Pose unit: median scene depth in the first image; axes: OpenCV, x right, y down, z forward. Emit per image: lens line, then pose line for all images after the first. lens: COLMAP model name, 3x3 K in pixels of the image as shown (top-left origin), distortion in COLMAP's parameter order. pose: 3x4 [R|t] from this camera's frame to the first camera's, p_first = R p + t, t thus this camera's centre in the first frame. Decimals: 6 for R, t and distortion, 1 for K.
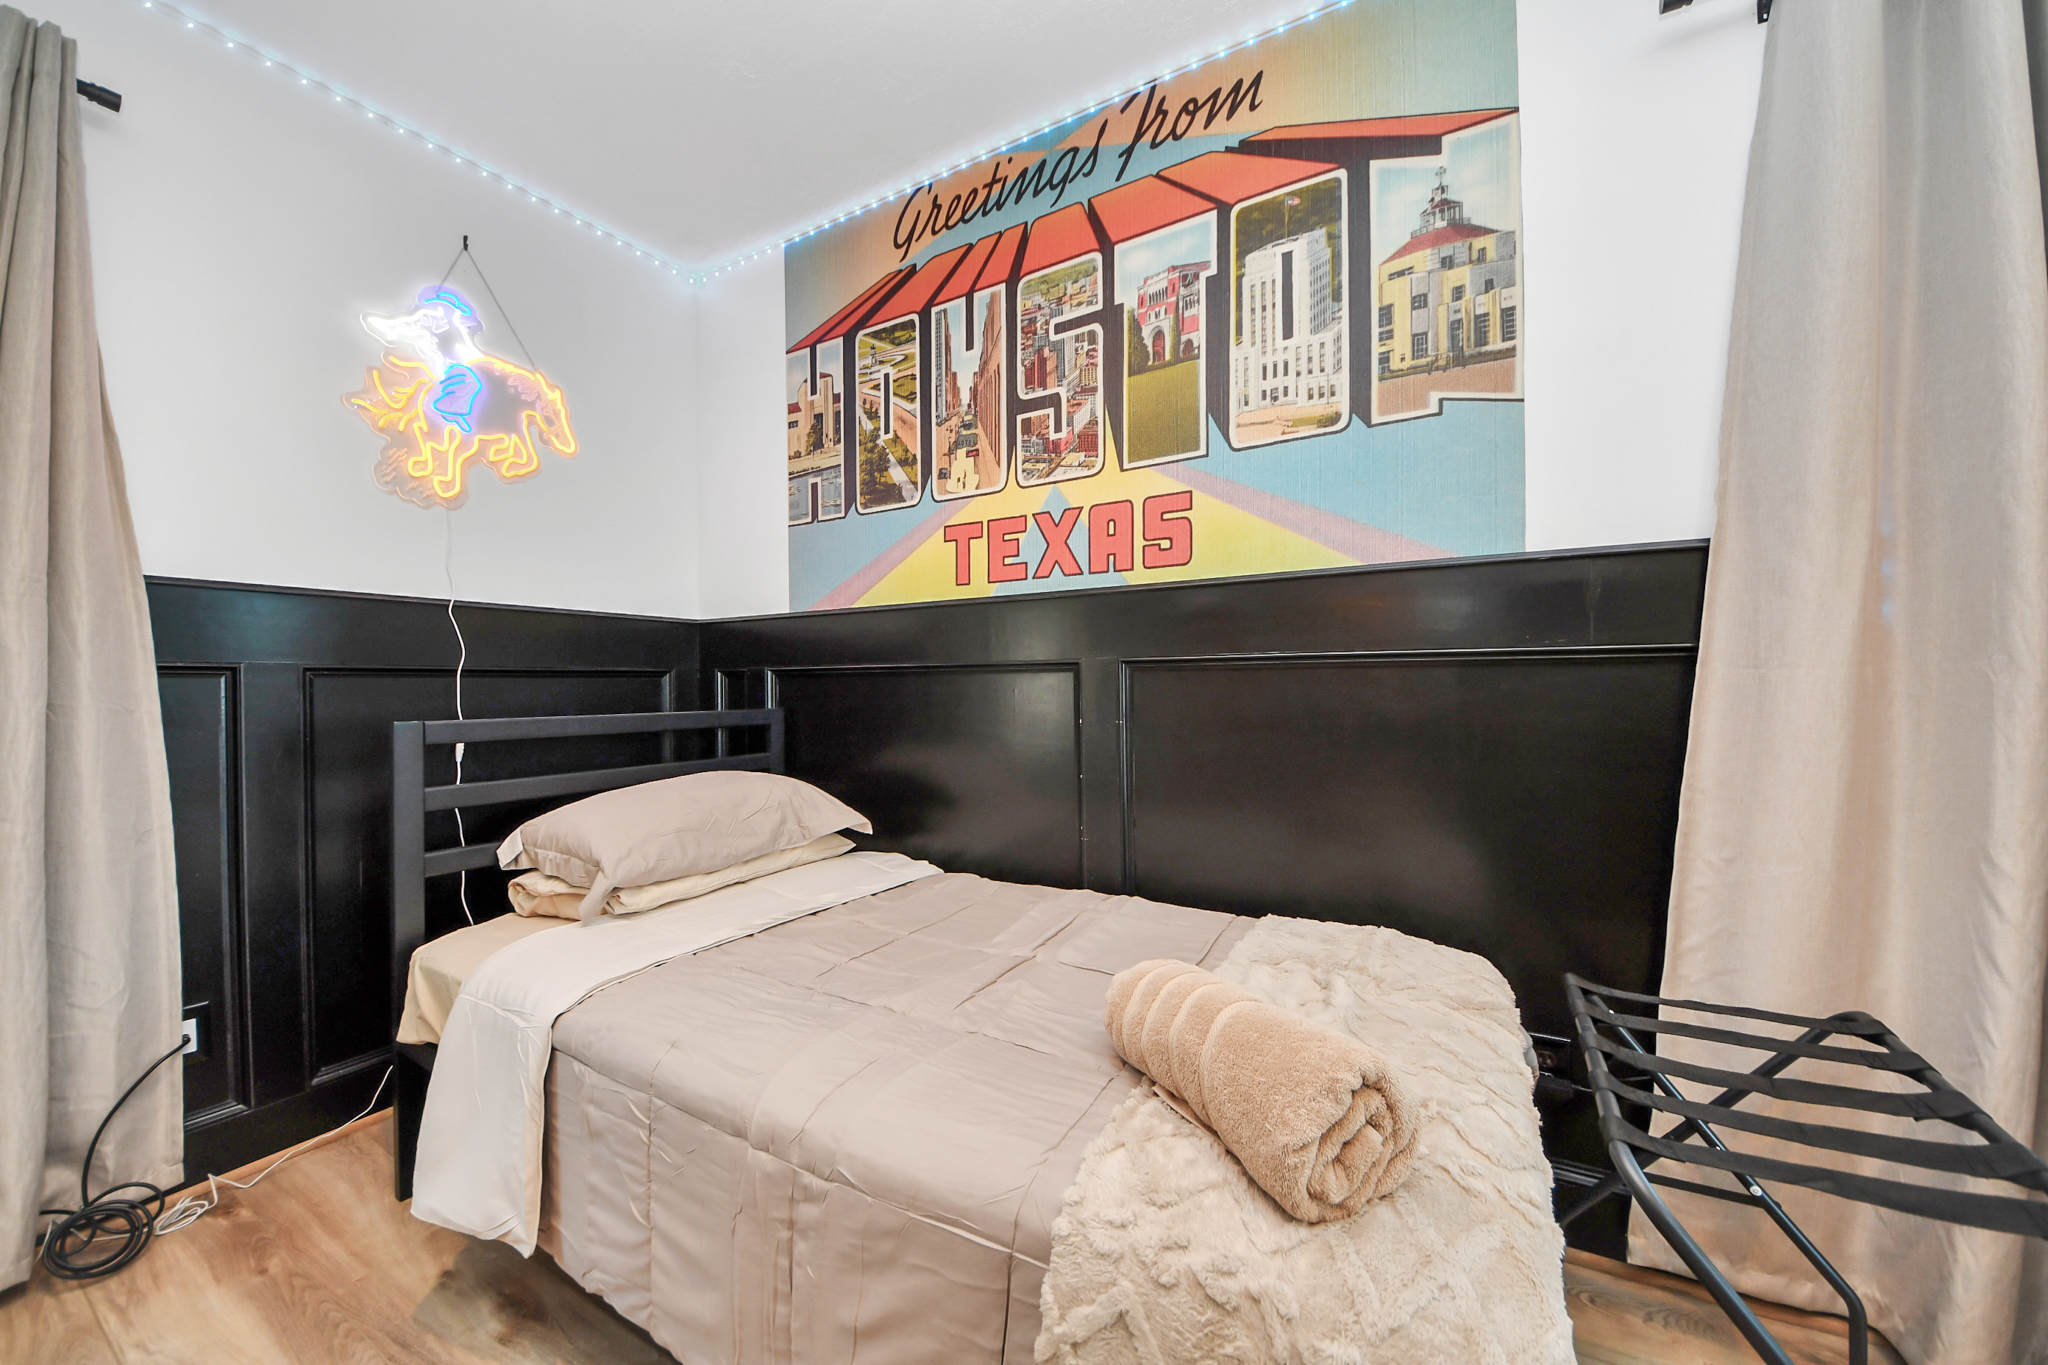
lens RADIAL K [[716.1, 0, 1024.0], [0, 716.1, 682.5], [0, 0, 1]] dist [0.017572, -0.014794]
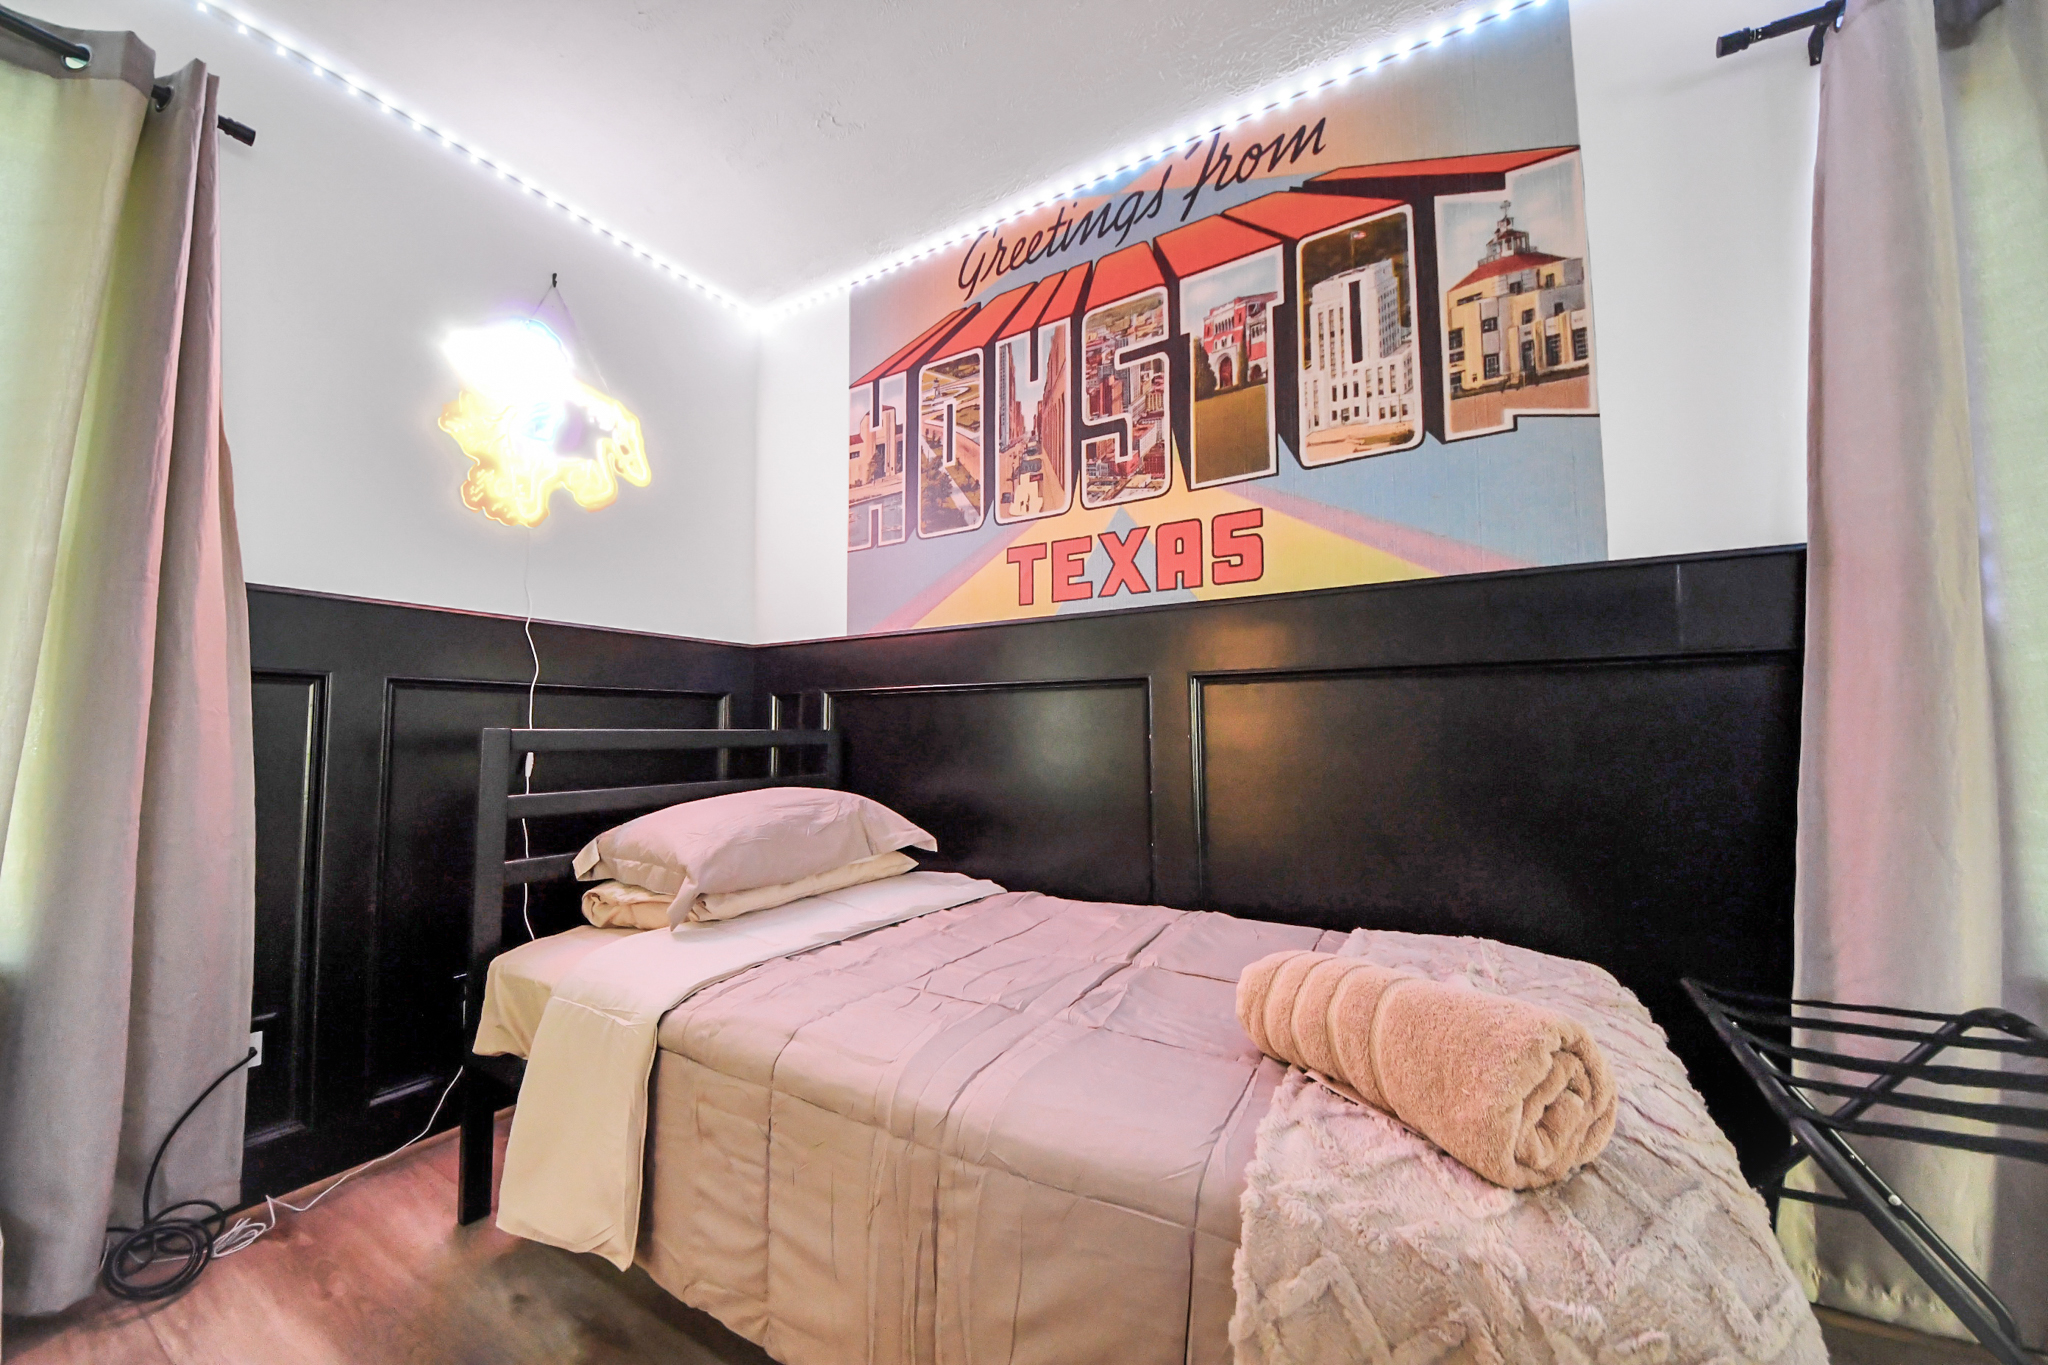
lens RADIAL K [[716.1, 0, 1024.0], [0, 716.1, 682.5], [0, 0, 1]] dist [0.017572, -0.014794]
pose [[0.999961, 0.002612, -0.008440, -0.105532], [-0.003166, 0.997795, -0.066297, 0.053779], [0.008249, 0.066321, 0.997764, -0.007081]]
